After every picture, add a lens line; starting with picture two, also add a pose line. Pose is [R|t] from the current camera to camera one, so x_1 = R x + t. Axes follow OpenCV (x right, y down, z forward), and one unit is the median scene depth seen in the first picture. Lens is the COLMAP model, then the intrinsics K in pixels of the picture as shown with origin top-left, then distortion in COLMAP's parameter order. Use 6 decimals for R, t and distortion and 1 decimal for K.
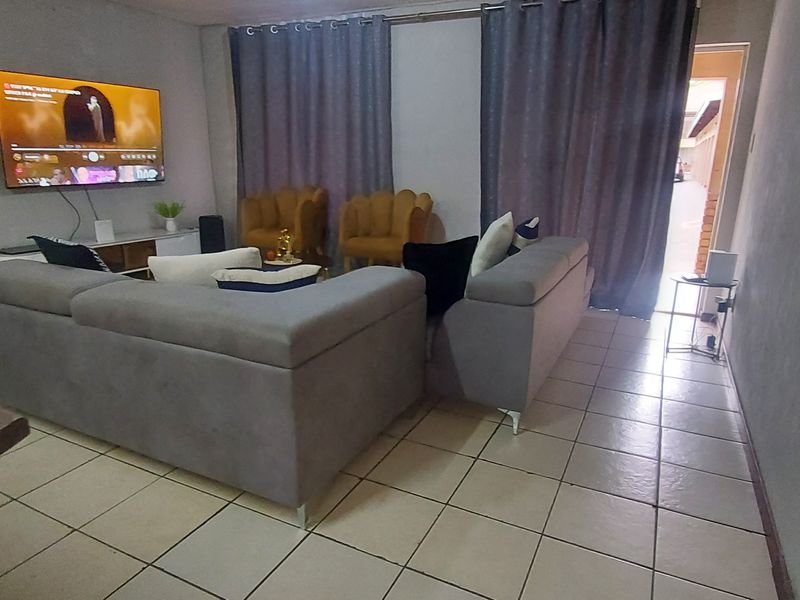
lens RADIAL K [[534.5, 0, 400.0], [0, 534.5, 300.0], [0, 0, 1]] dist [0.001024, 0.000638]
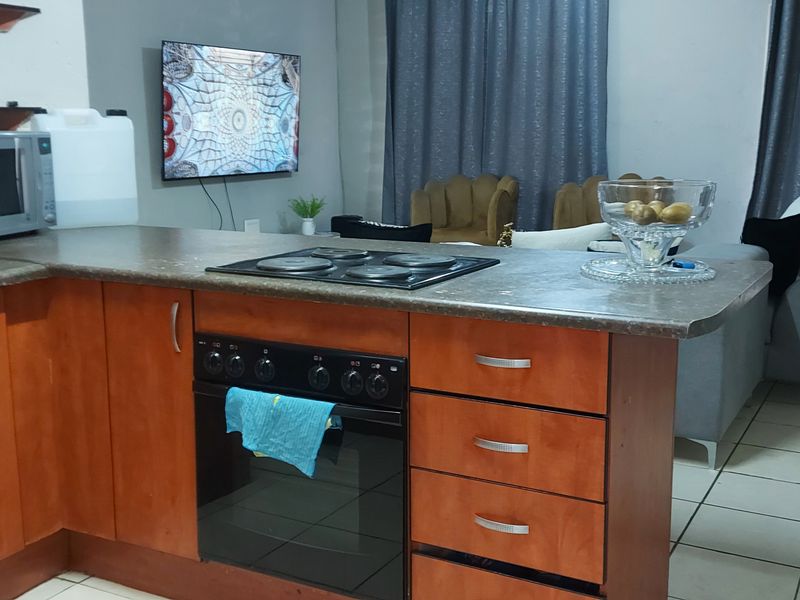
lens RADIAL K [[925.6, 0, 400.0], [0, 925.6, 300.0], [0, 0, 1]] dist [0.015748, -0.026075]
pose [[0.998602, -0.013379, -0.051143, -0.248065], [0.008843, 0.996089, -0.087915, 0.086223], [0.052119, 0.087340, 0.994814, -0.321535]]
